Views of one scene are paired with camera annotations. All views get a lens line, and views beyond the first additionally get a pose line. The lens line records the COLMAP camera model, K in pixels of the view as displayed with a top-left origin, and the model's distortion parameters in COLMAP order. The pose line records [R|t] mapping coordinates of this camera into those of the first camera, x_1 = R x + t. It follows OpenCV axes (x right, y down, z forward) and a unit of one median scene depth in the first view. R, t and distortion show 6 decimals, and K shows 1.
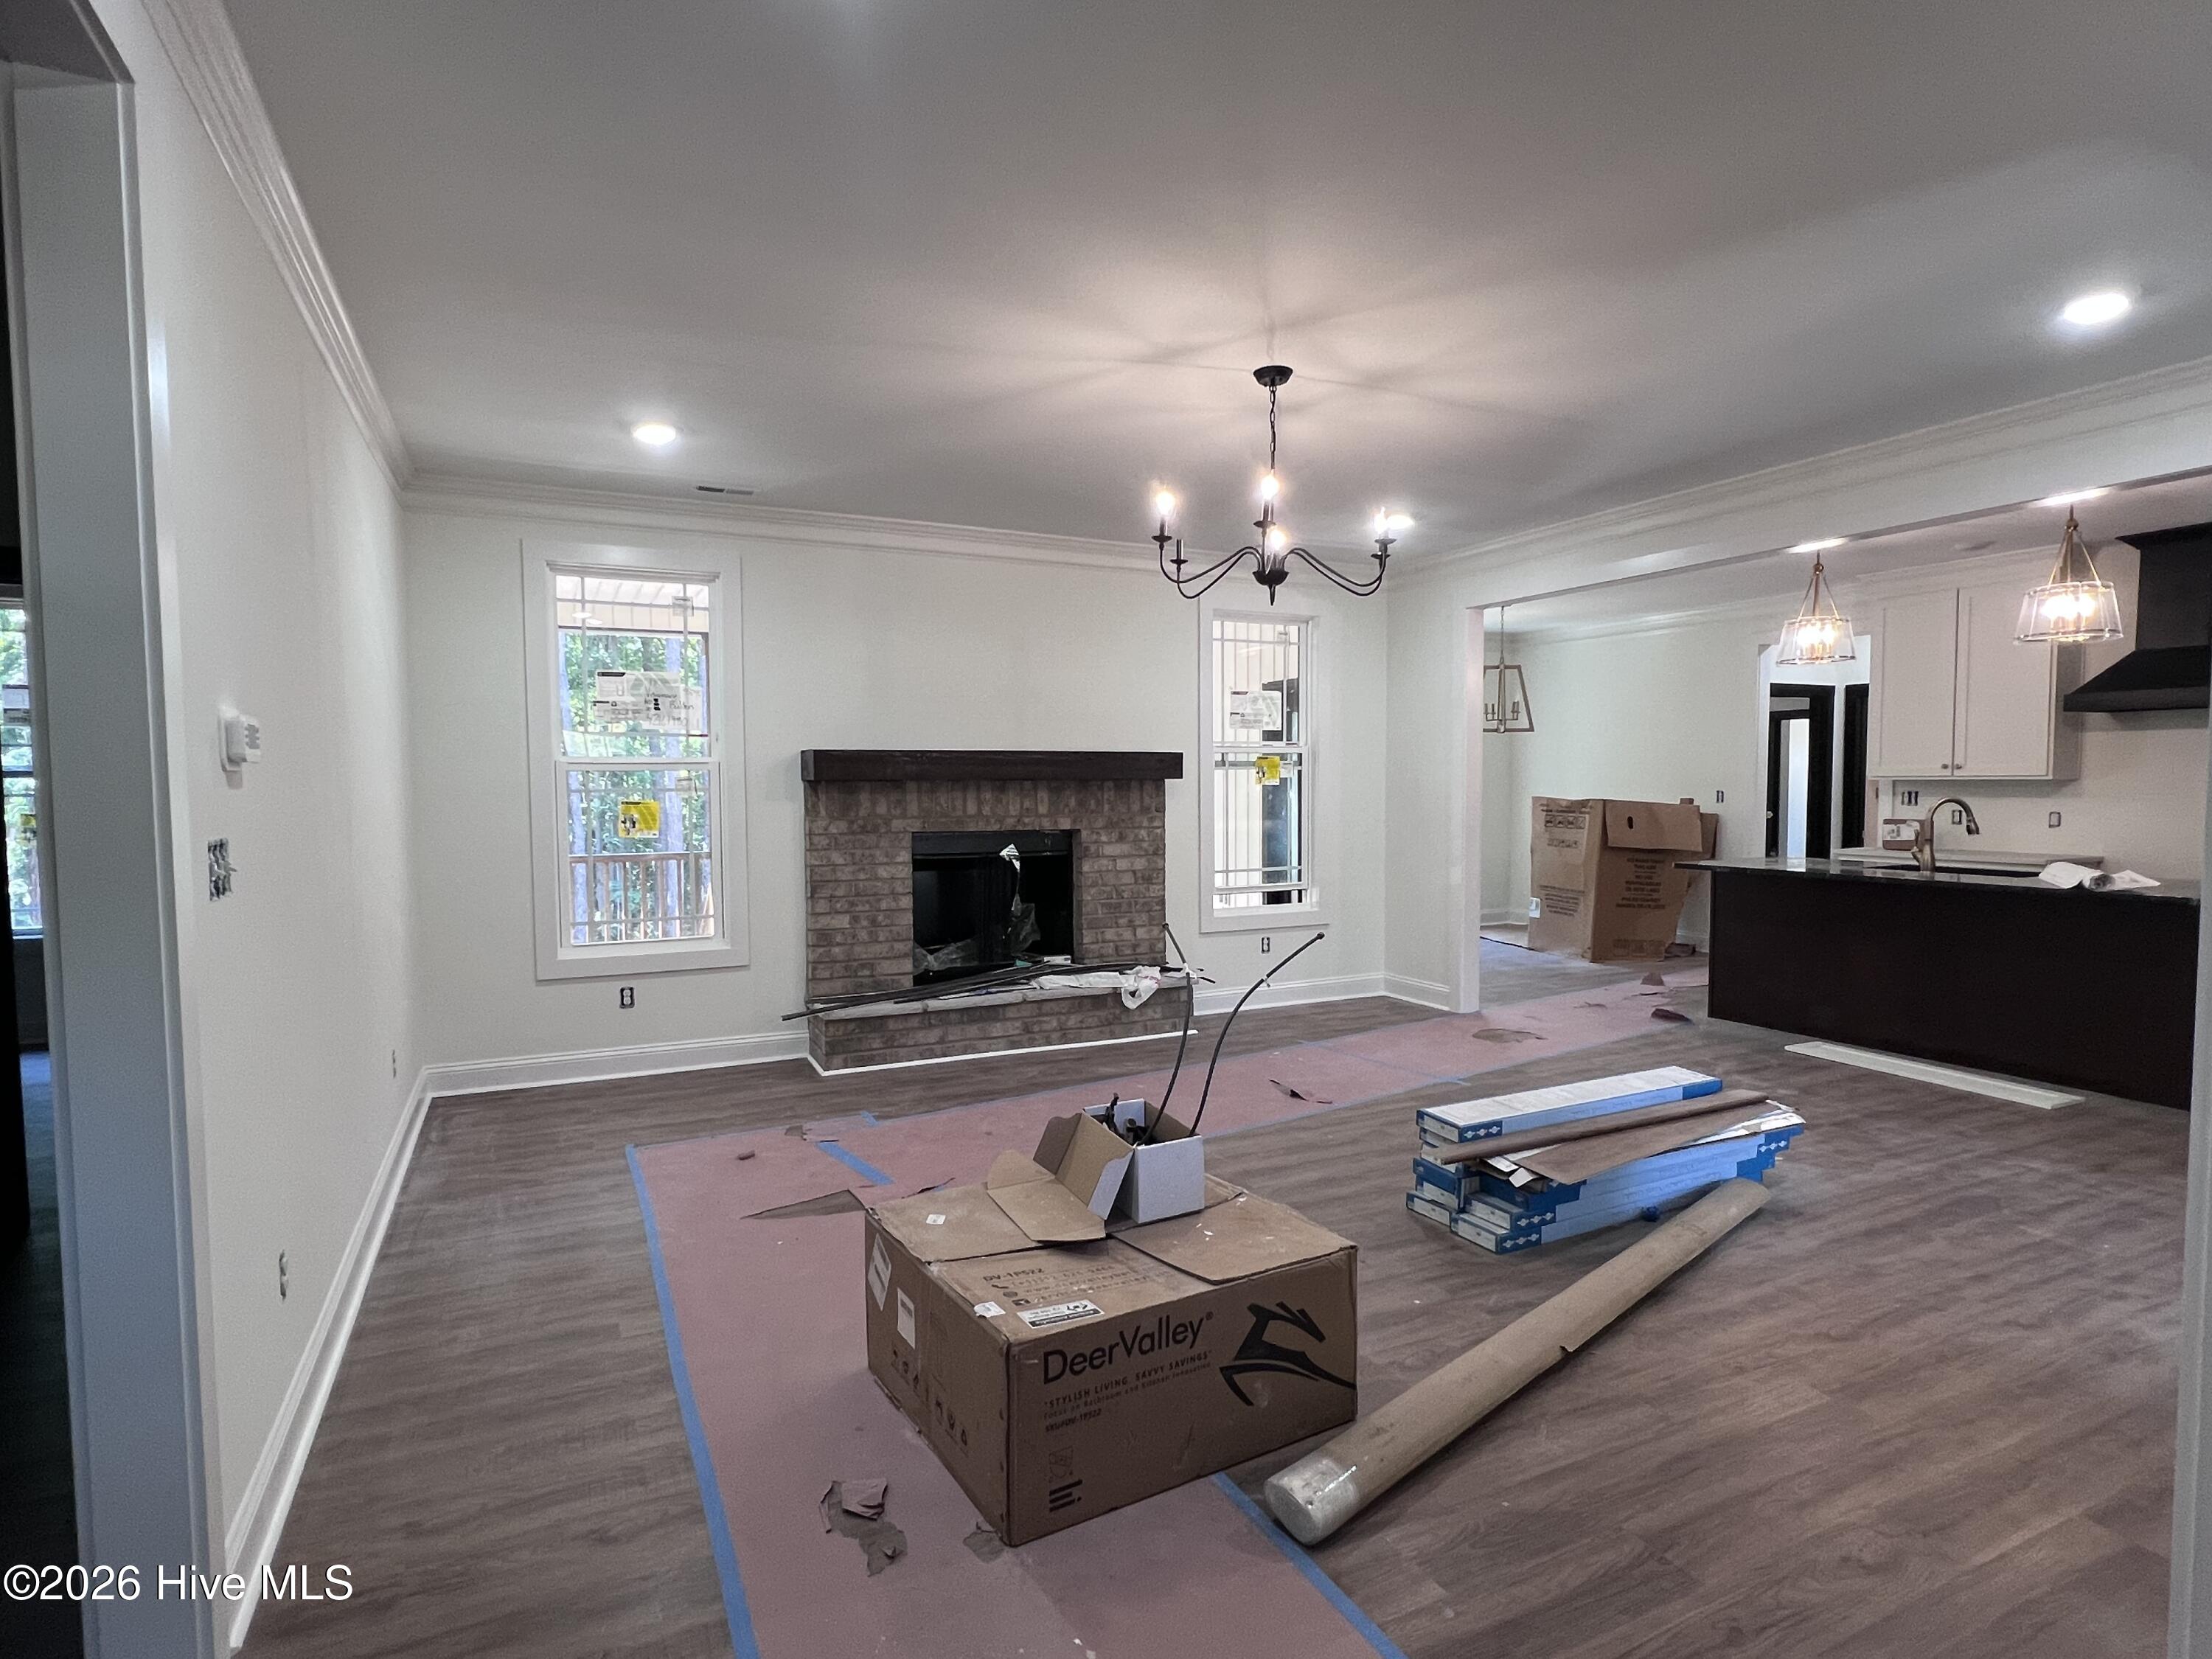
lens RADIAL K [[1165.7, 0, 1105.7], [0, 1165.7, 835.9], [0, 0, 1]] dist [0.000275, 0.000048]
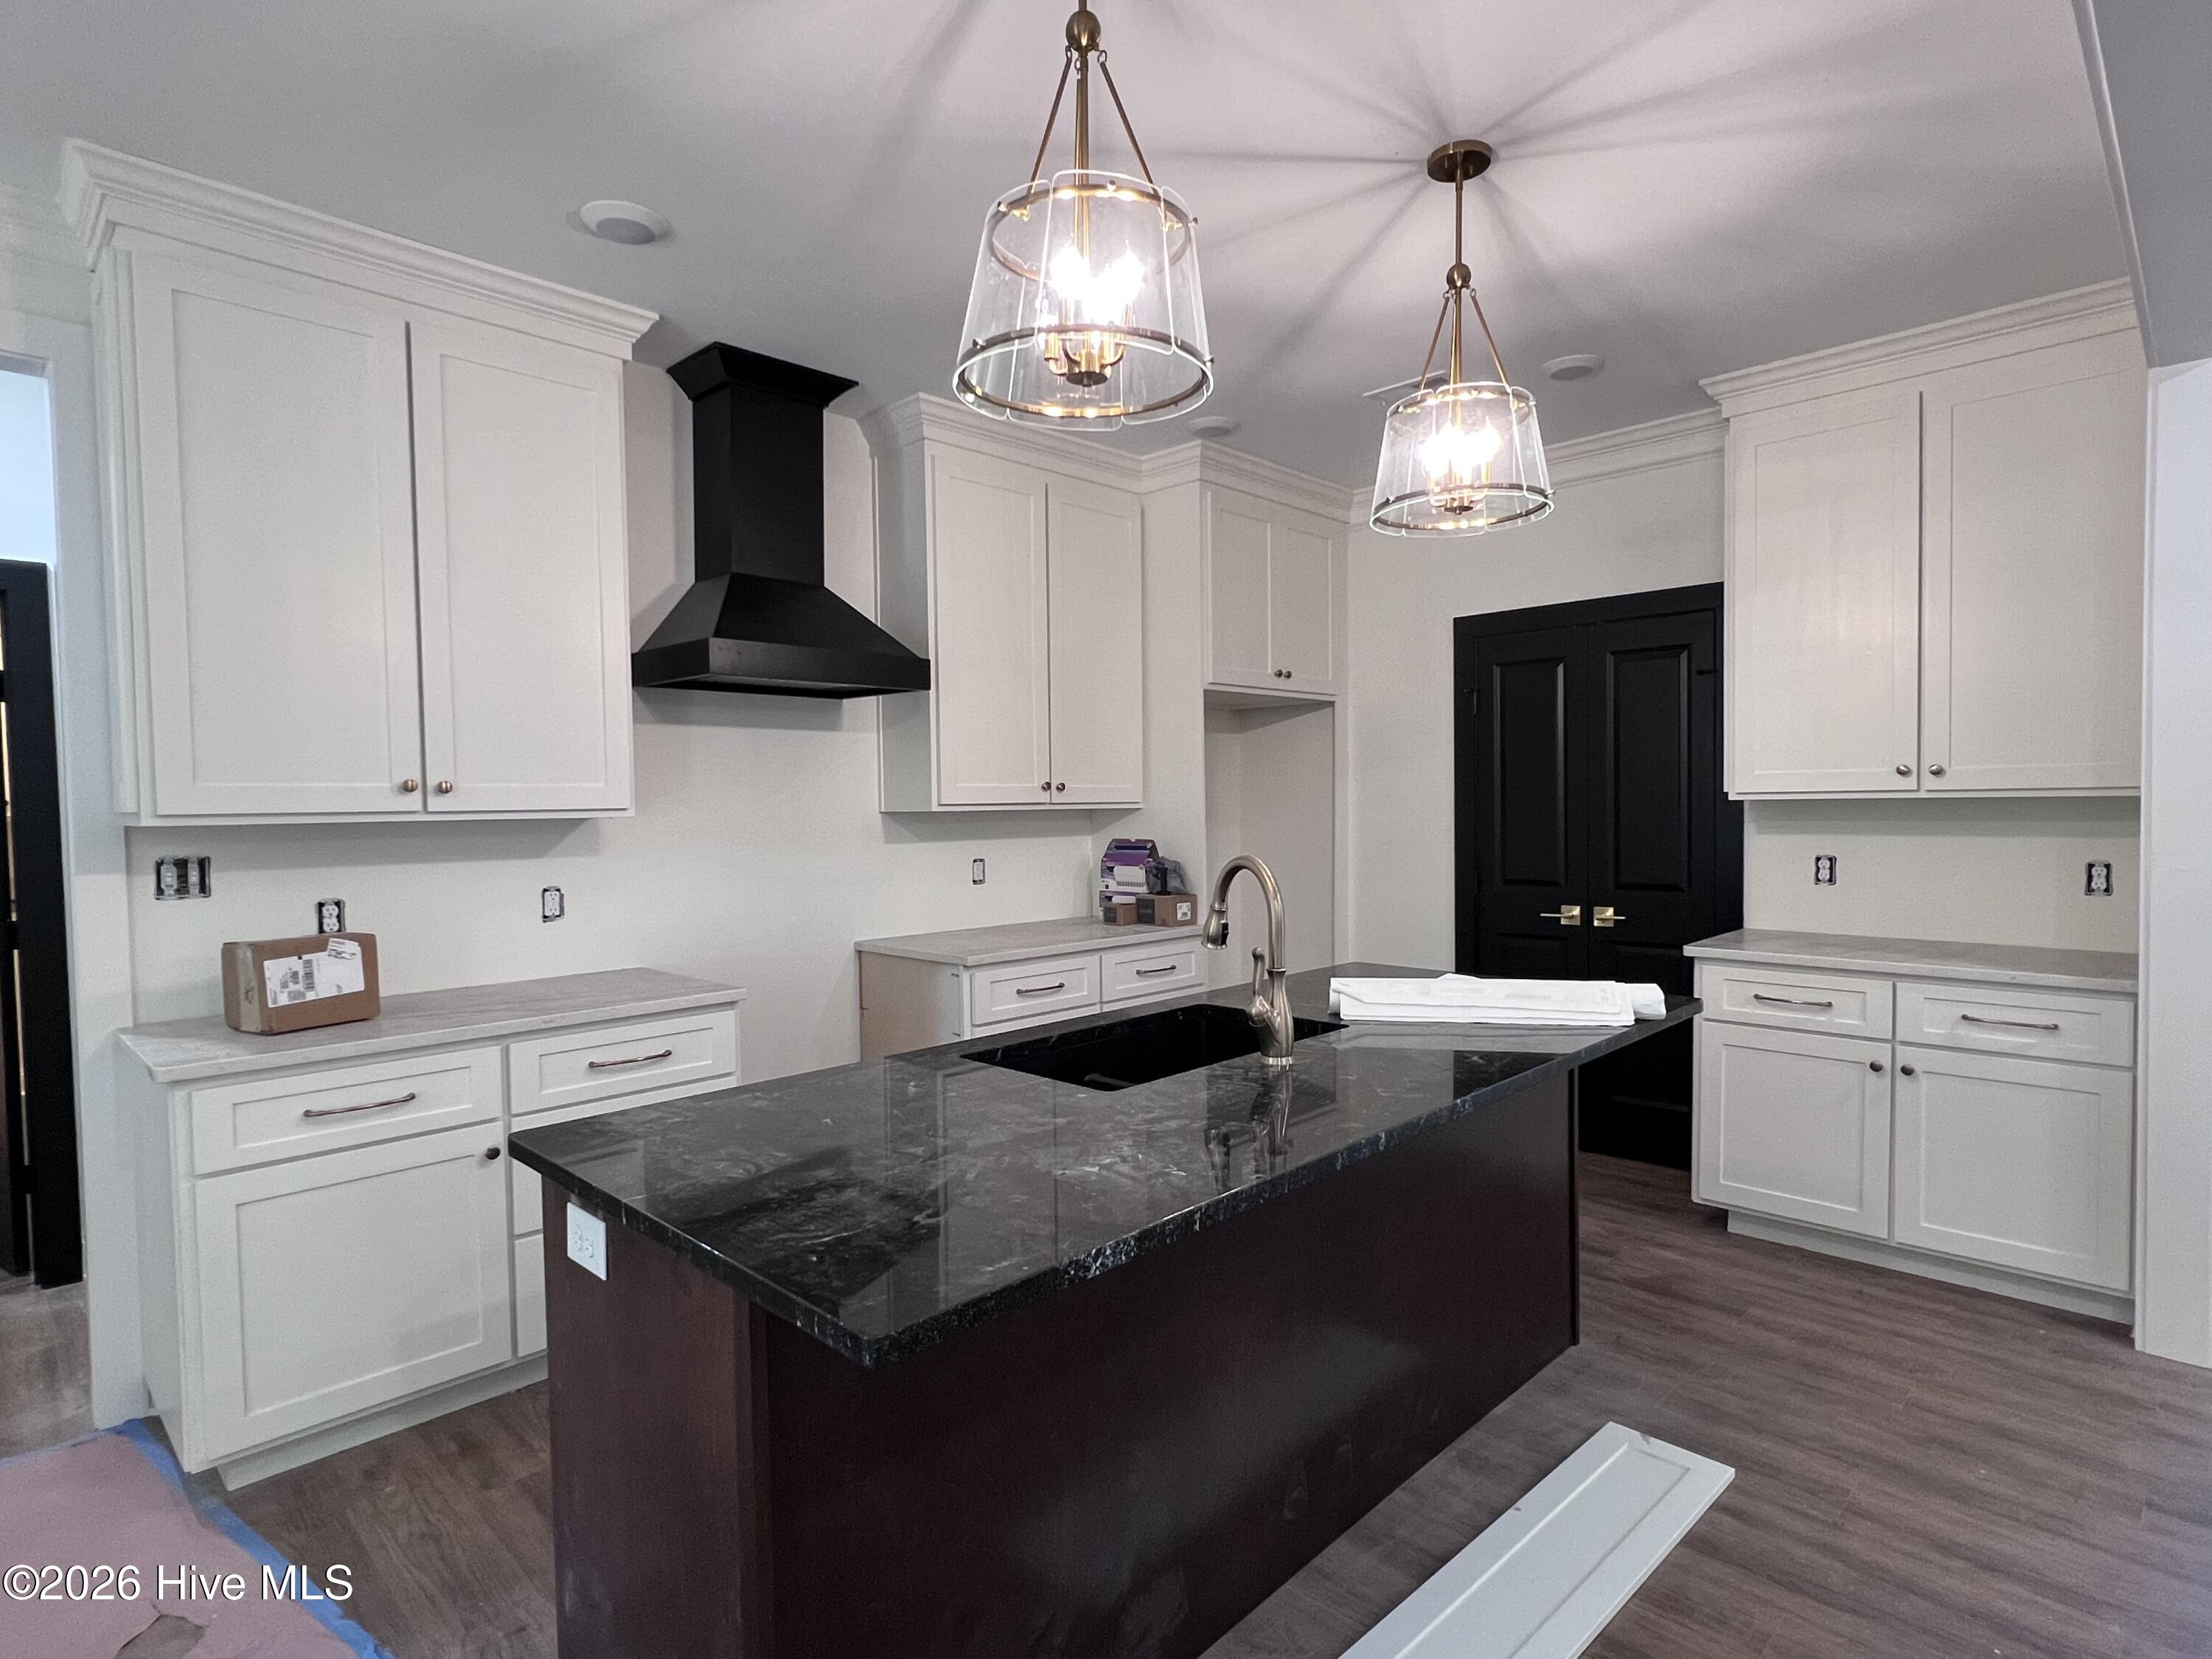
lens RADIAL K [[1165.7, 0, 1105.8], [0, 1165.7, 834.9], [0, 0, 1]] dist [0.000275, 0.000048]
pose [[-0.335729, -0.020774, 0.941730, 0.288509], [0.057809, 0.997418, 0.042611, -0.047191], [-0.940183, 0.068746, -0.333661, 0.915368]]
